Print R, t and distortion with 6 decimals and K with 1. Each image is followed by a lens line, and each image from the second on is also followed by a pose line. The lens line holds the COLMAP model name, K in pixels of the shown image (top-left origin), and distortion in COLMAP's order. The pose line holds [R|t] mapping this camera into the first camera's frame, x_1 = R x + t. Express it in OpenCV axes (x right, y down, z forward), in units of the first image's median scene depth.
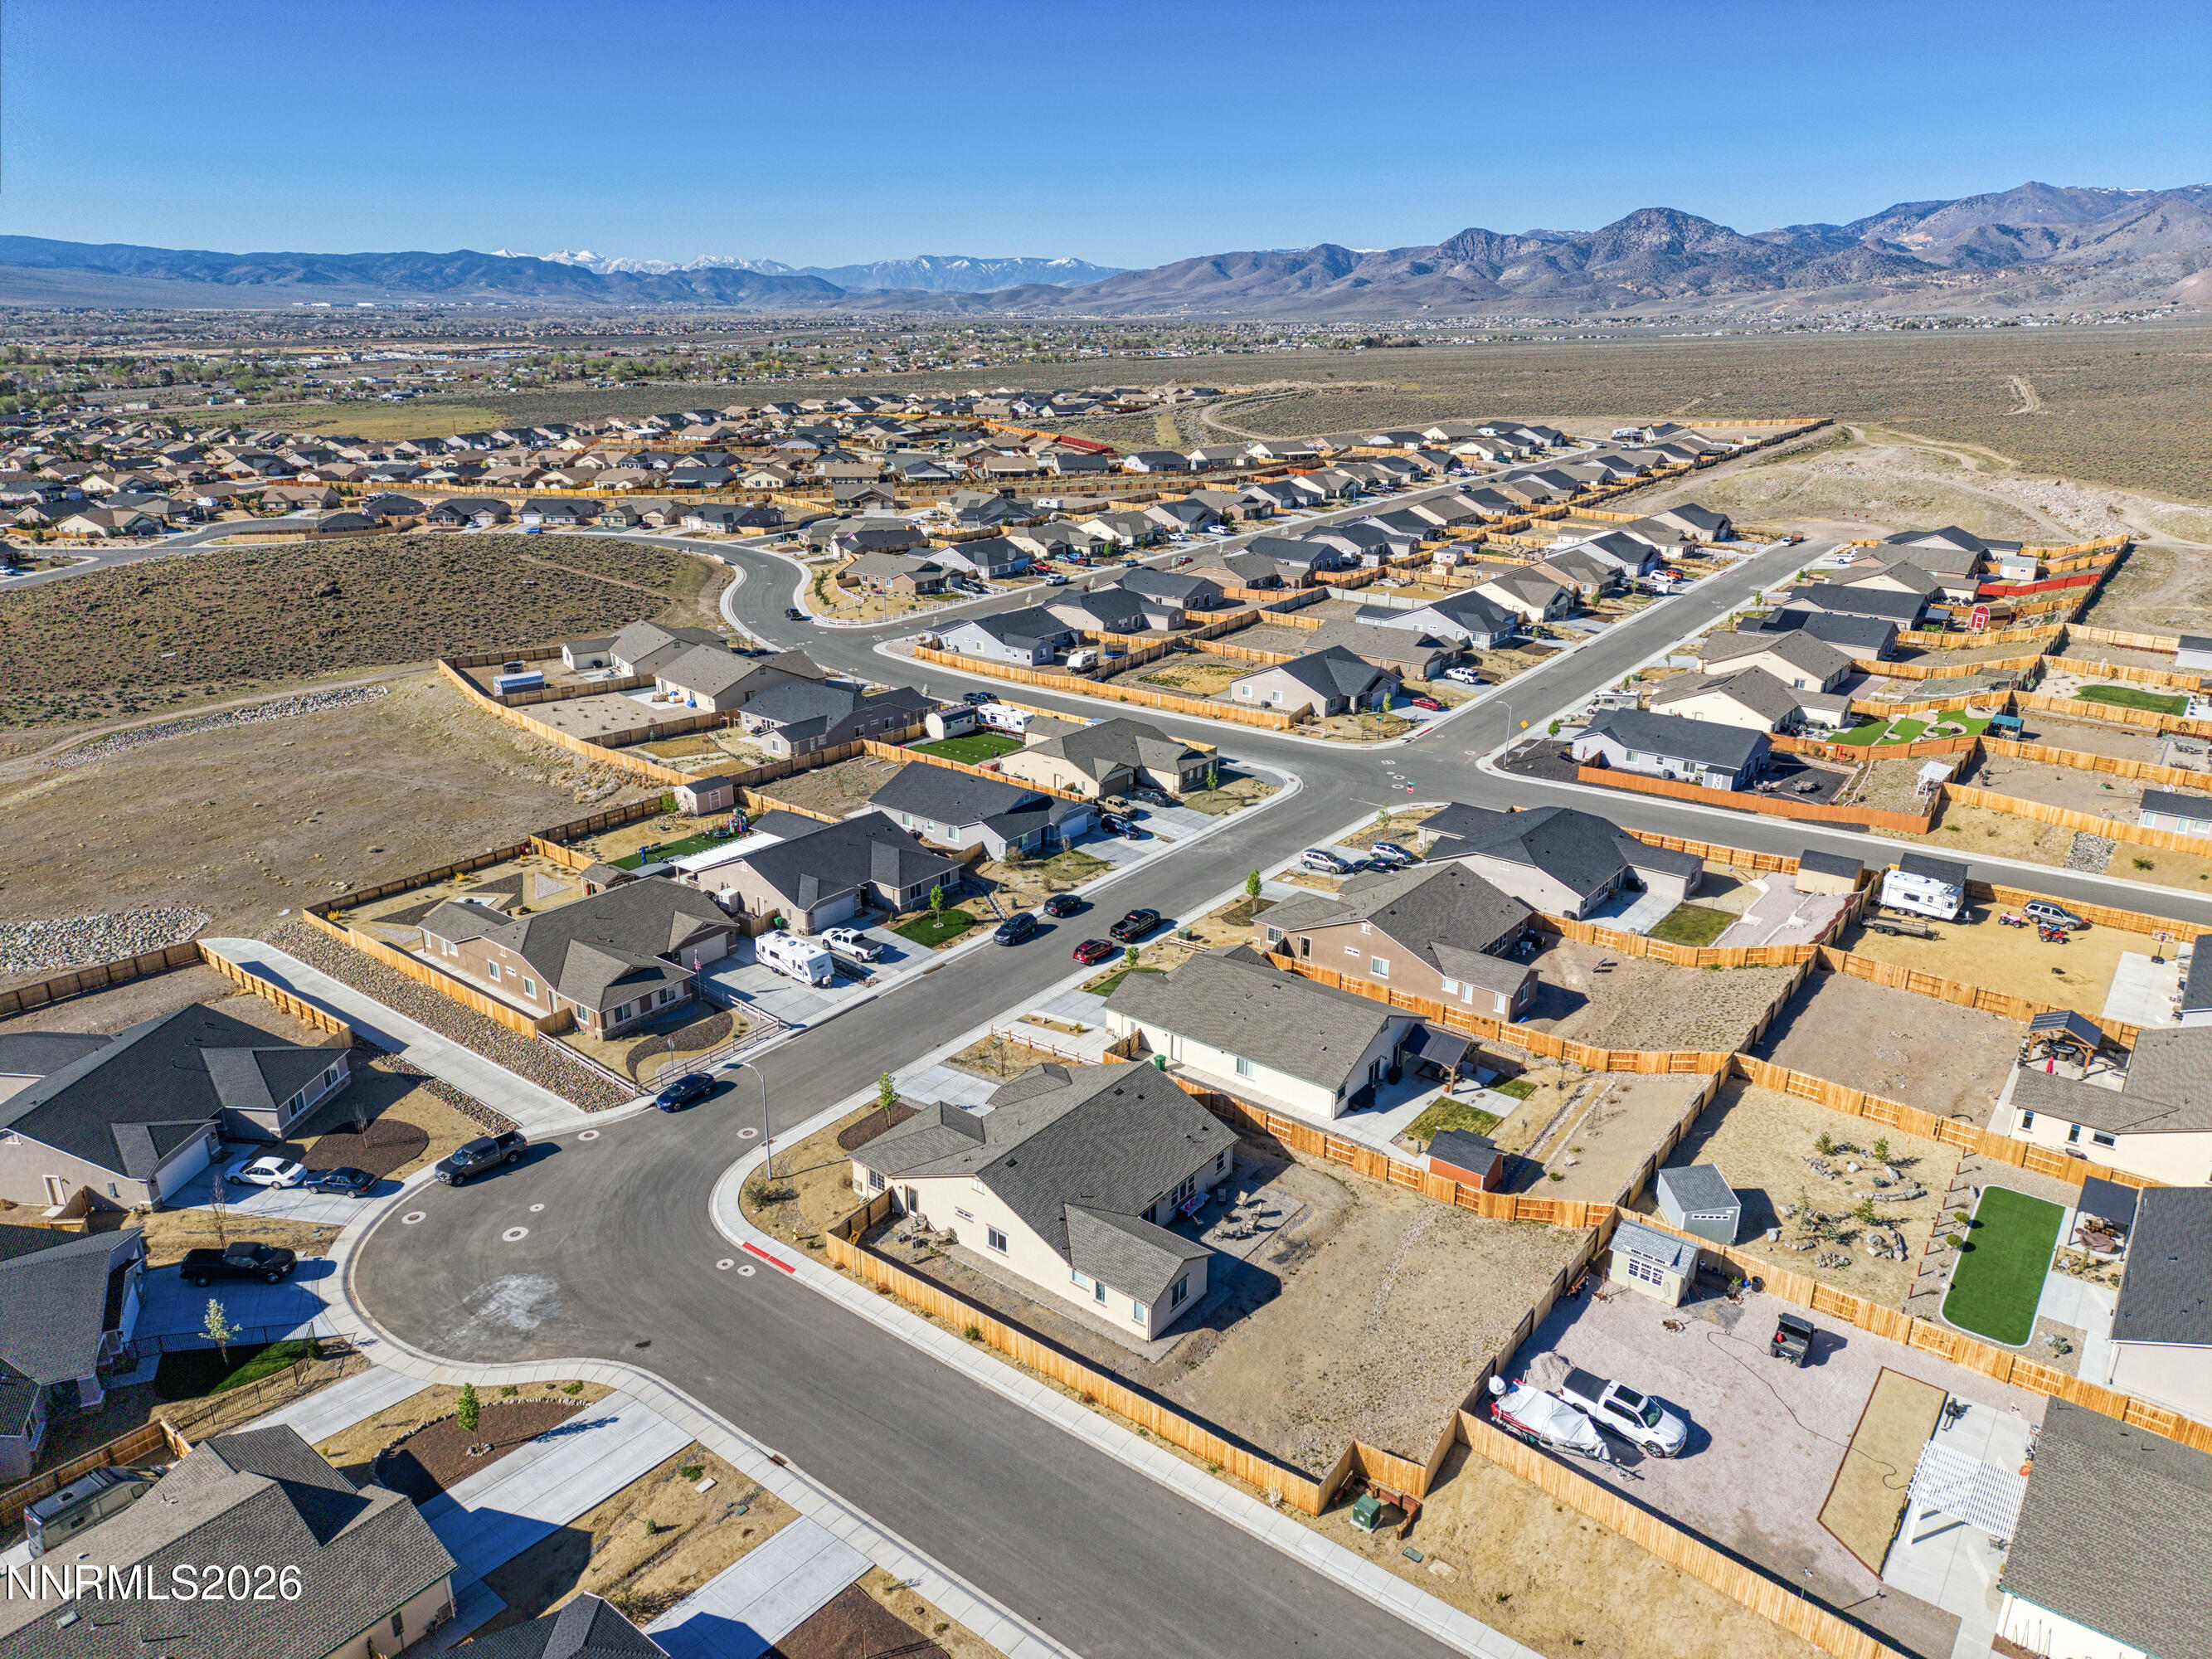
lens RADIAL K [[1479.7, 0, 1107.8], [0, 1479.7, 823.8], [0, 0, 1]] dist [0.029985, -0.030680]
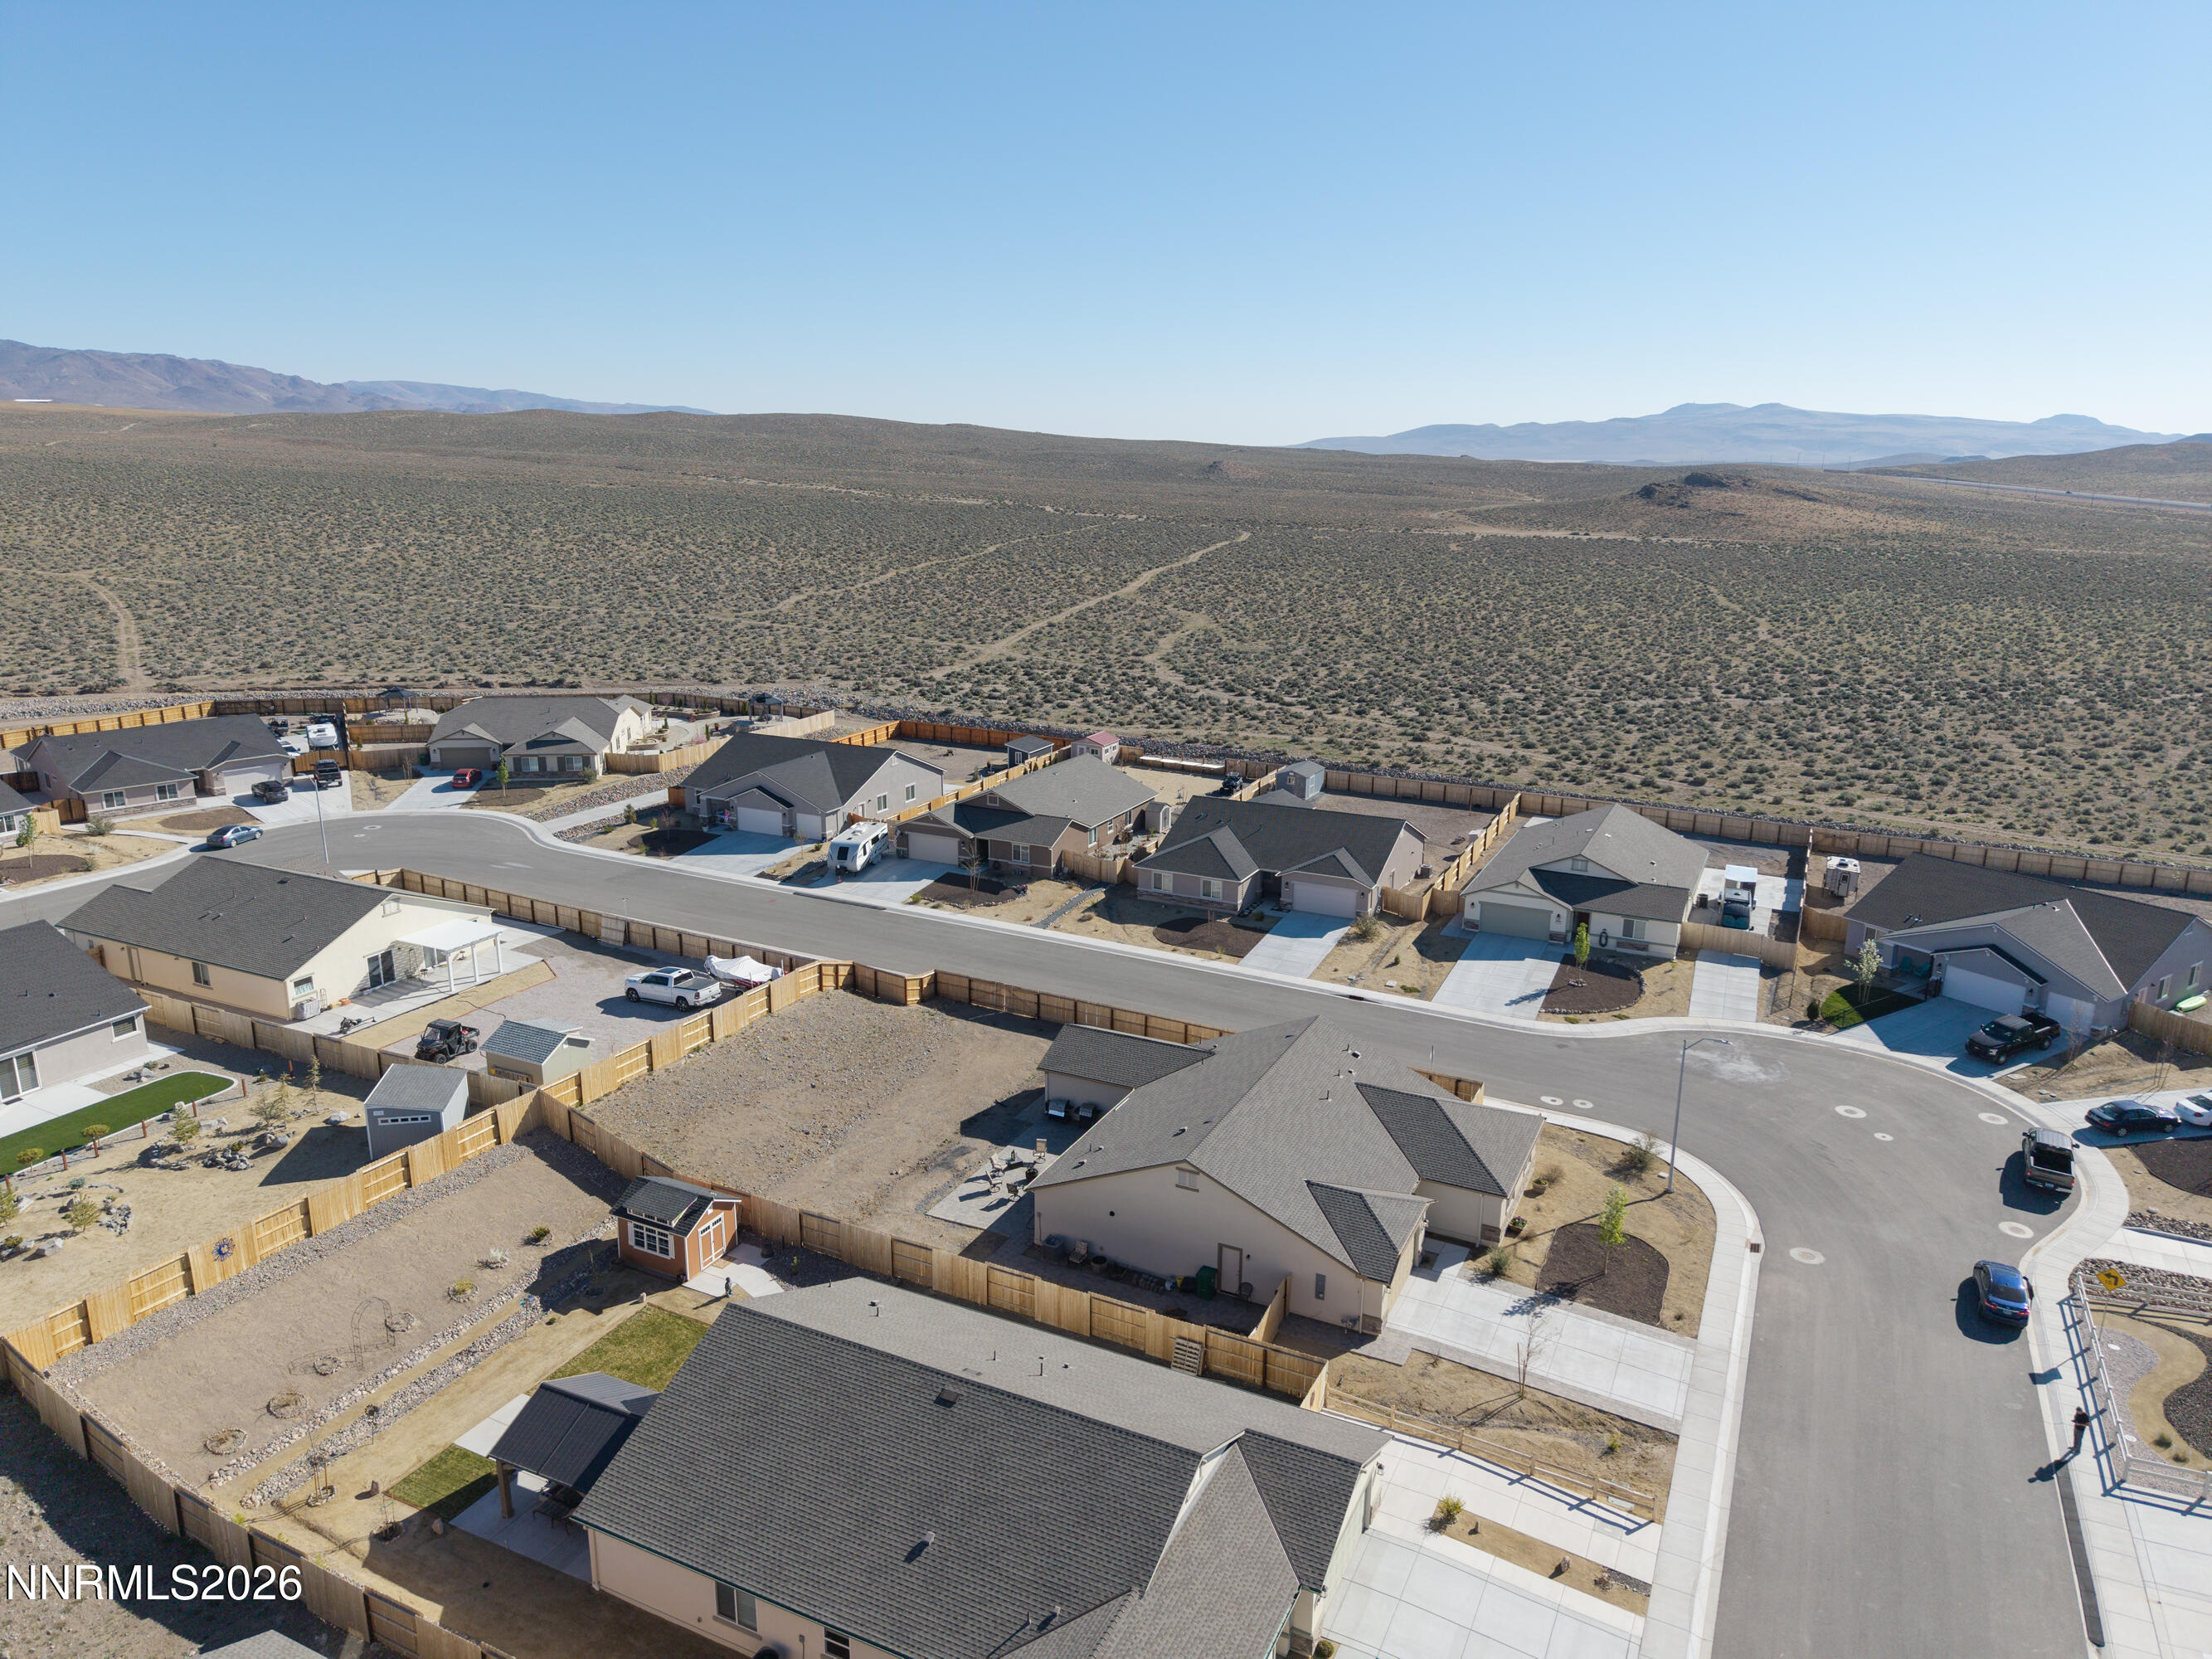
lens RADIAL K [[1479.7, 0, 1110.5], [0, 1479.7, 823.0], [0, 0, 1]] dist [0.029985, -0.030680]
pose [[-0.978518, 0.036721, -0.202862, 0.176769], [-0.082196, 0.832923, 0.547250, -0.280345], [0.189064, 0.552169, -0.812012, 1.430722]]
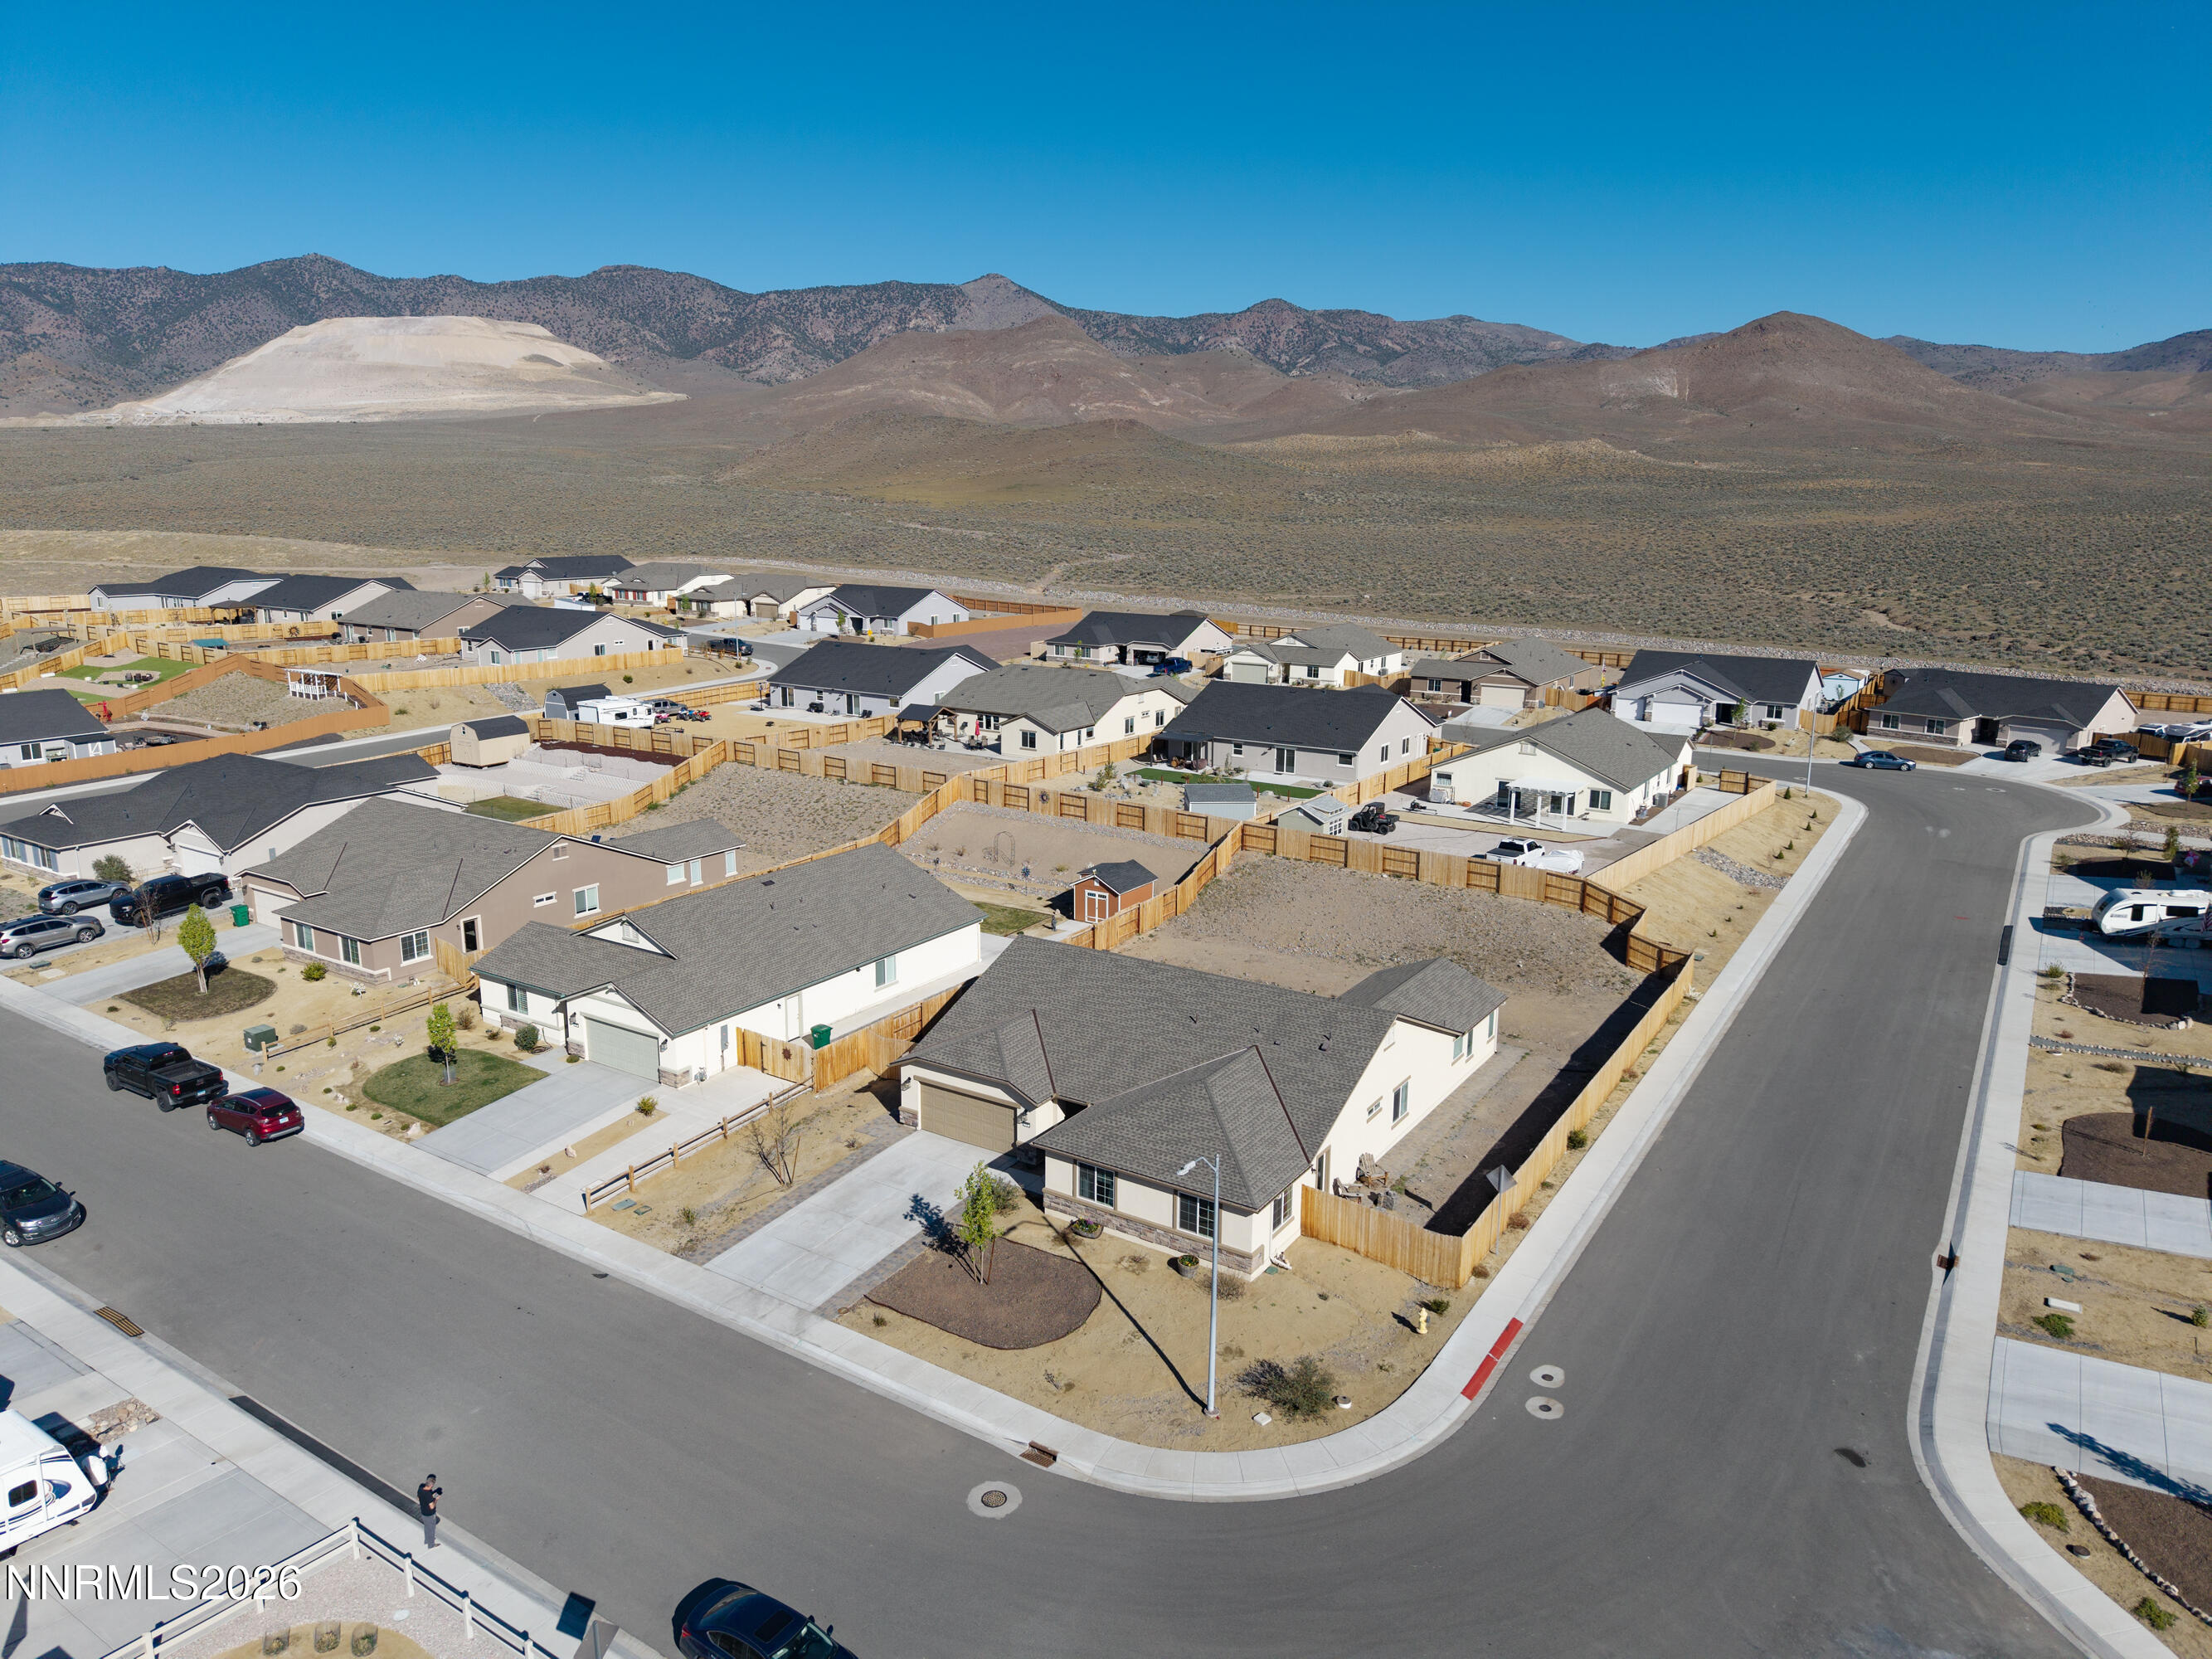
lens RADIAL K [[1479.7, 0, 1110.0], [0, 1479.7, 823.6], [0, 0, 1]] dist [0.029985, -0.030680]
pose [[-0.089581, -0.226480, 0.969888, -0.595399], [0.321716, 0.915021, 0.243382, -0.026767], [-0.942589, 0.333831, -0.009106, 0.972031]]
